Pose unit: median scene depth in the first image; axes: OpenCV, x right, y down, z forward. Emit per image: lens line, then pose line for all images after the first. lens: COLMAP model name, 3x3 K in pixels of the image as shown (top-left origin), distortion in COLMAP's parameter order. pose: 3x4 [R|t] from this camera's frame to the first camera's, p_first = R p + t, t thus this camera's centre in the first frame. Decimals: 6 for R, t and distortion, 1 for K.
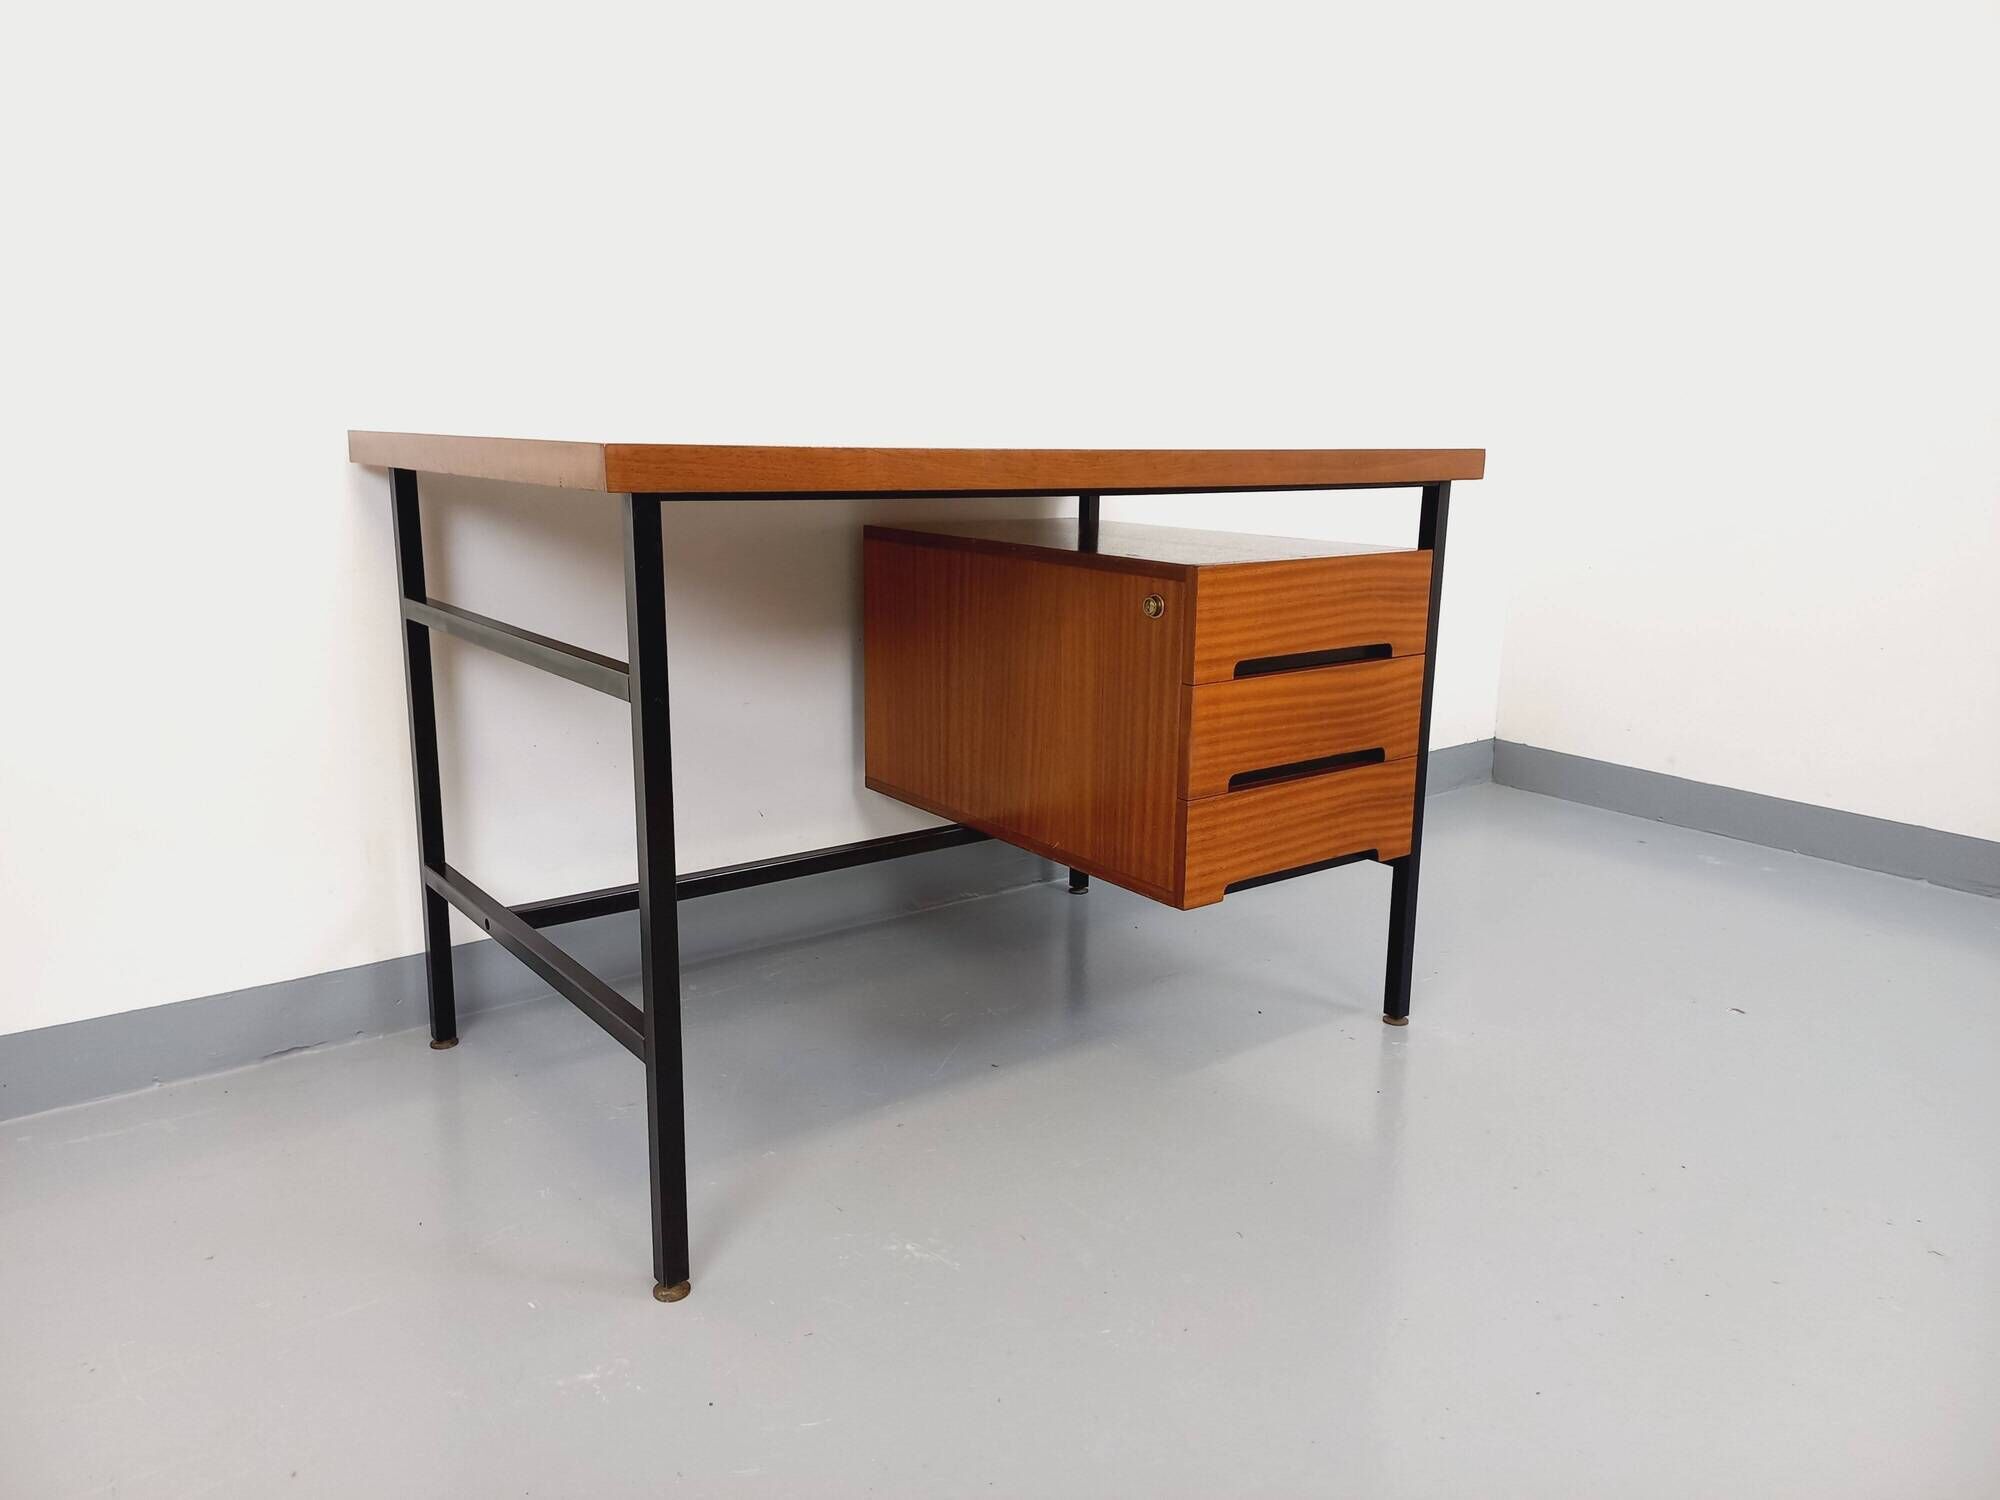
lens RADIAL K [[1489.5, 0, 996.4], [0, 1489.5, 726.6], [0, 0, 1]] dist [0.104936, -0.155969]
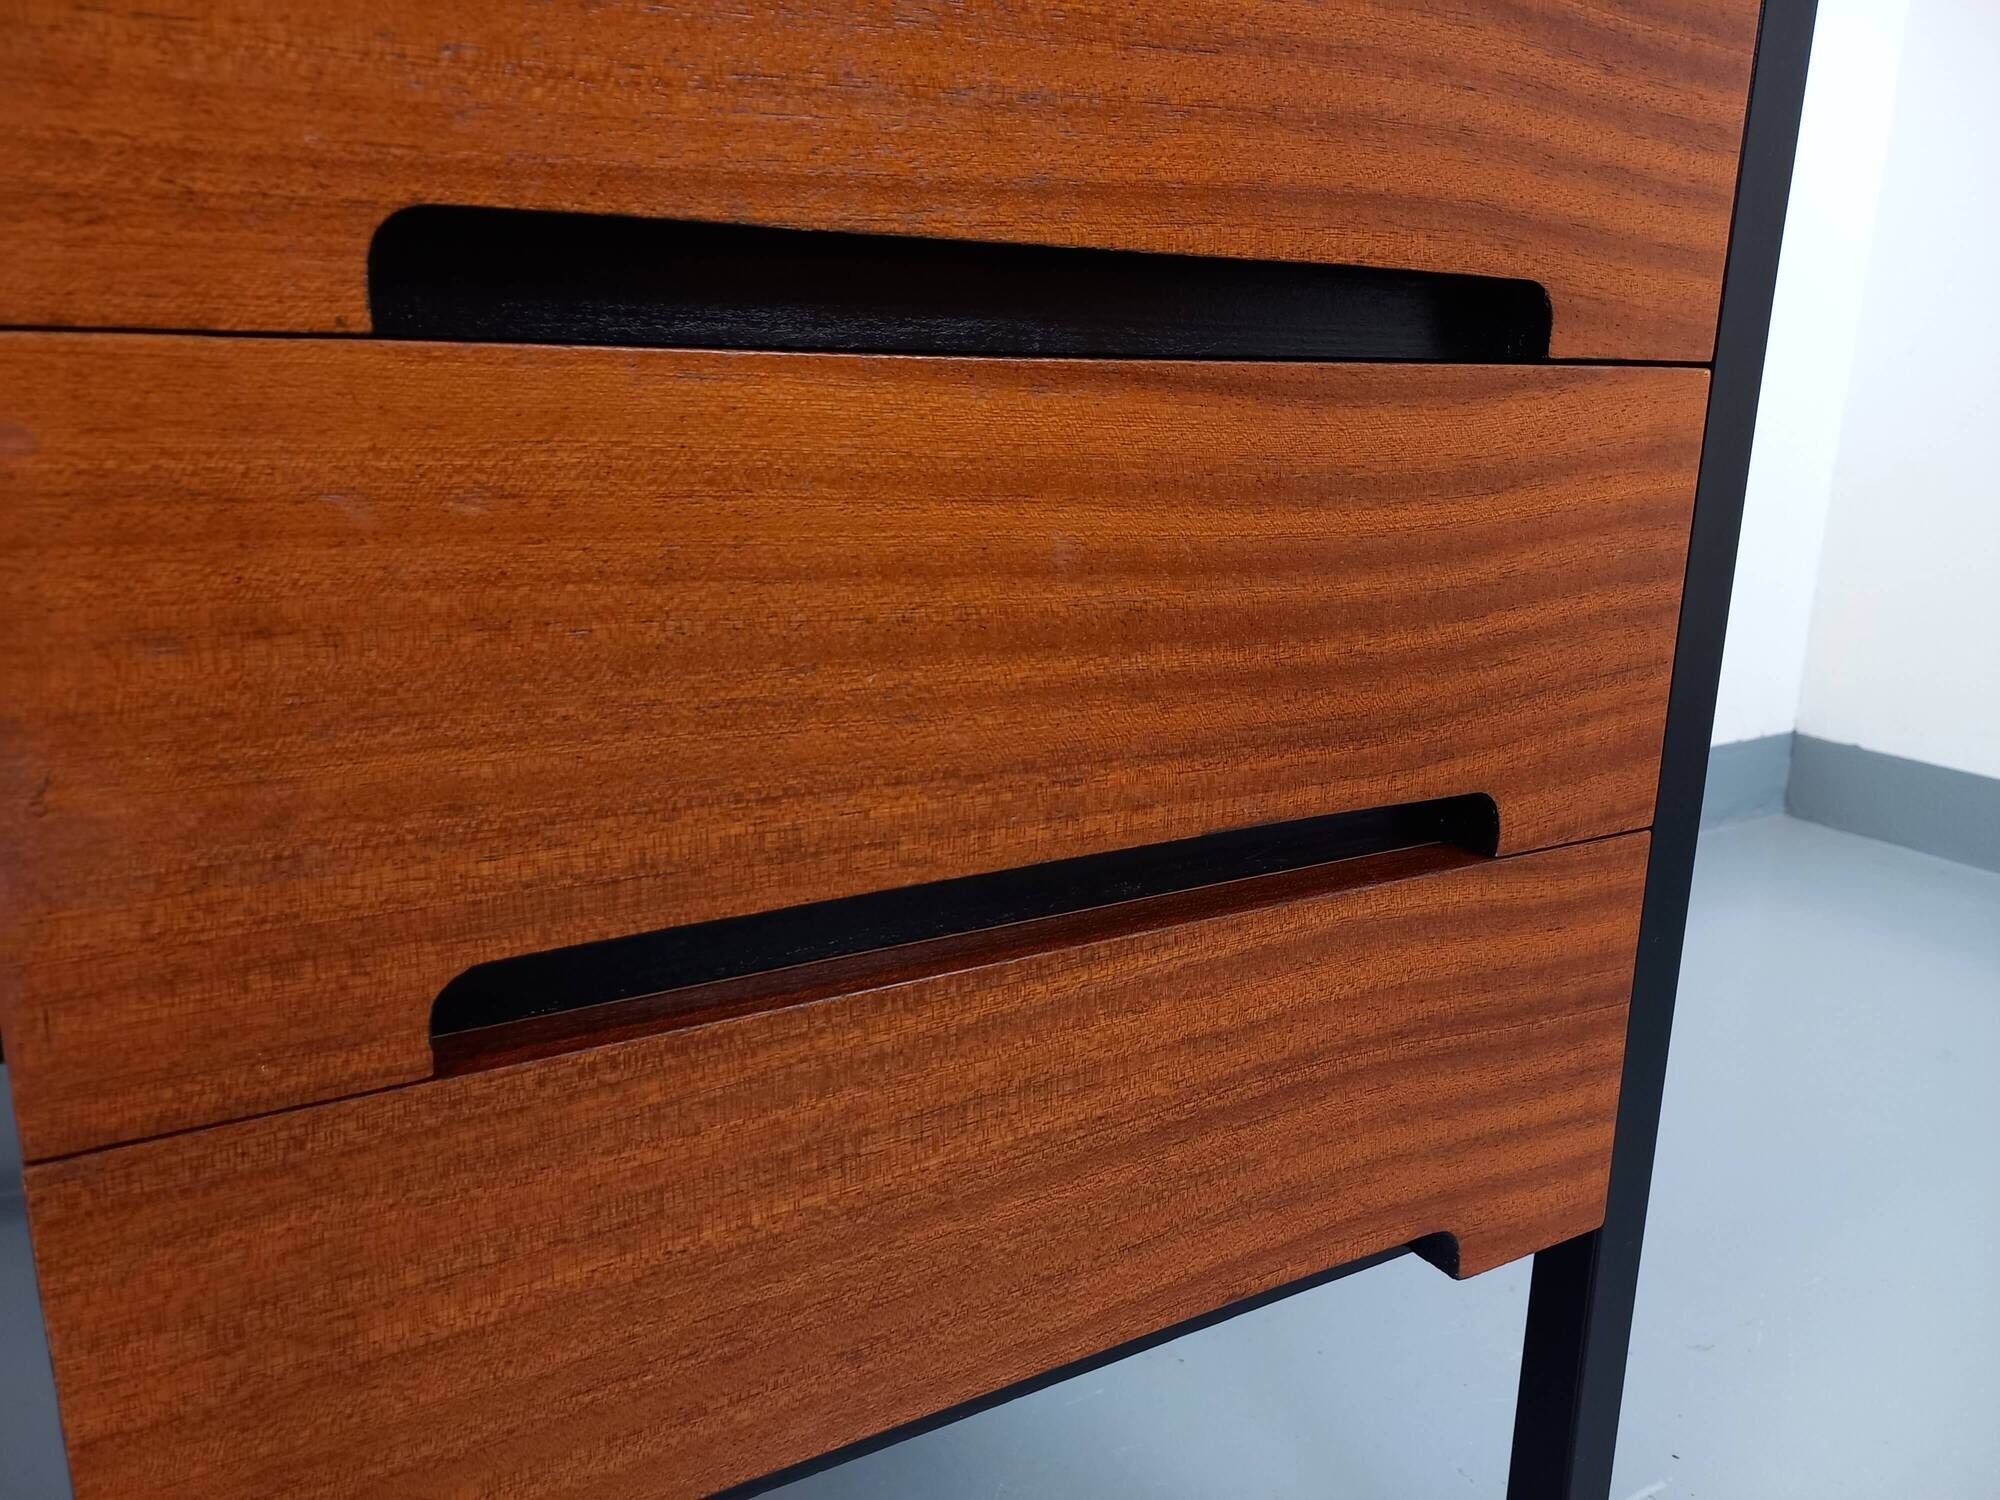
lens RADIAL K [[1486.4, 0, 1024.0], [0, 1486.4, 745.9], [0, 0, 1]] dist [0.109490, -0.159737]
pose [[0.993091, 0.034118, -0.112281, 0.221821], [-0.029852, 0.998775, 0.039461, 0.000634], [0.113490, -0.035836, 0.992893, 0.801080]]
